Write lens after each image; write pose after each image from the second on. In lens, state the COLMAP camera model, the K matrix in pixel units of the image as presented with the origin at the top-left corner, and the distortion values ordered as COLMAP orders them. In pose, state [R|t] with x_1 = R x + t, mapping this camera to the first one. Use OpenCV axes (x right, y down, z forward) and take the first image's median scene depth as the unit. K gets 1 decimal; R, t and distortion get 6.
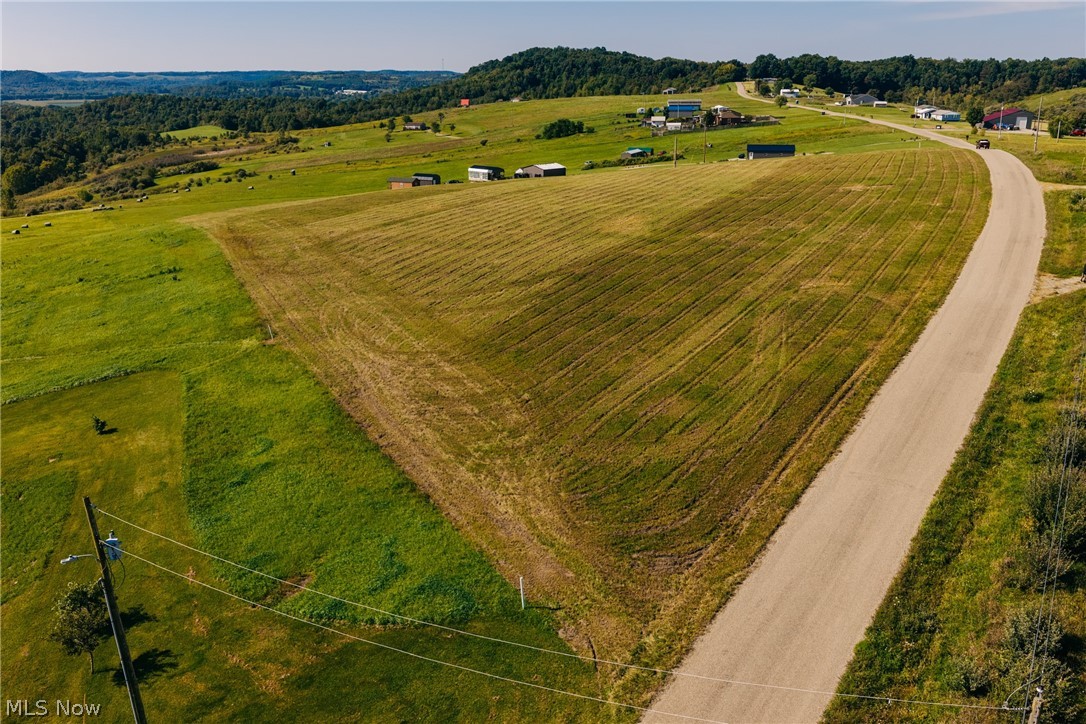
lens RADIAL K [[898.3, 0, 543.0], [0, 898.3, 362.0], [0, 0, 1]] dist [0.014159, -0.029078]
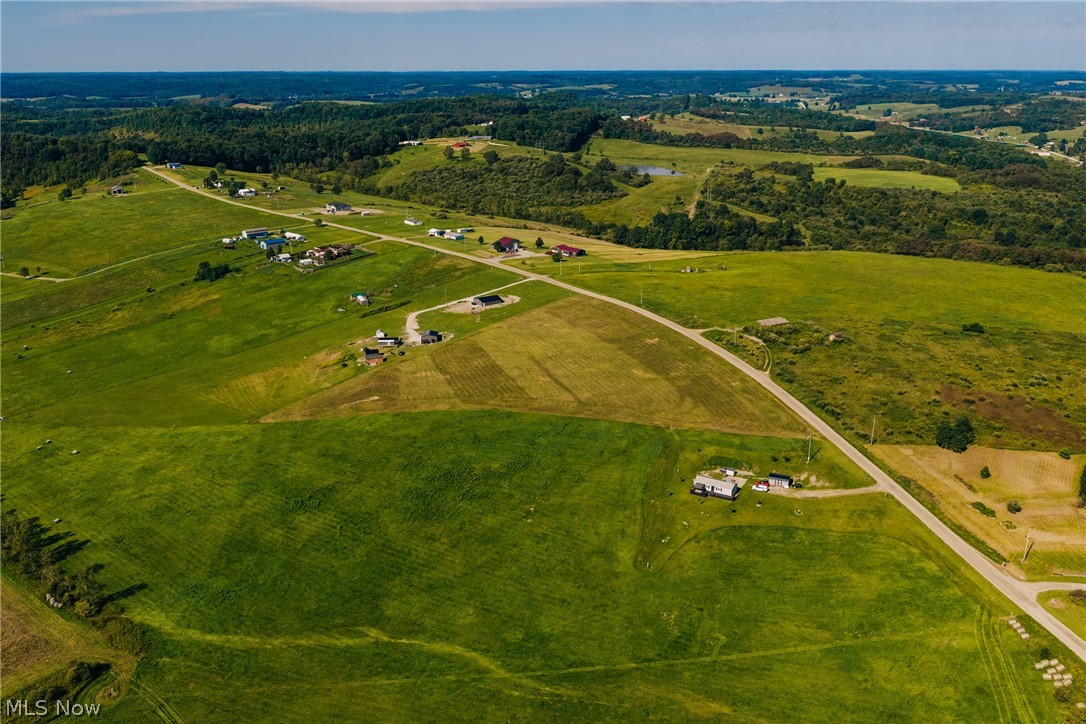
lens RADIAL K [[898.3, 0, 543.0], [0, 898.3, 362.0], [0, 0, 1]] dist [0.014159, -0.029078]
pose [[0.674962, -0.226434, 0.702249, -0.601289], [0.223634, 0.969759, 0.097746, -0.146165], [-0.703146, 0.091072, 0.705189, -0.265611]]
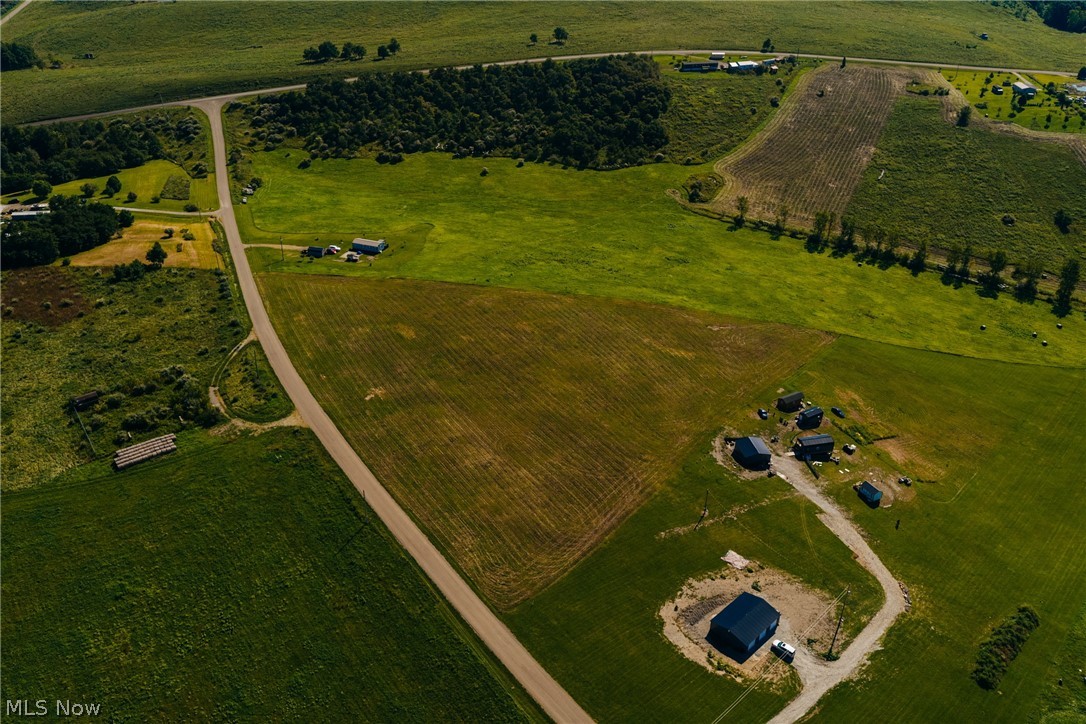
lens RADIAL K [[898.3, 0, 543.0], [0, 898.3, 362.0], [0, 0, 1]] dist [0.014159, -0.029078]
pose [[-0.558852, 0.424824, -0.712186, 0.446498], [-0.254623, 0.729423, 0.634909, -0.467811], [0.789210, 0.536159, -0.299469, 0.532715]]
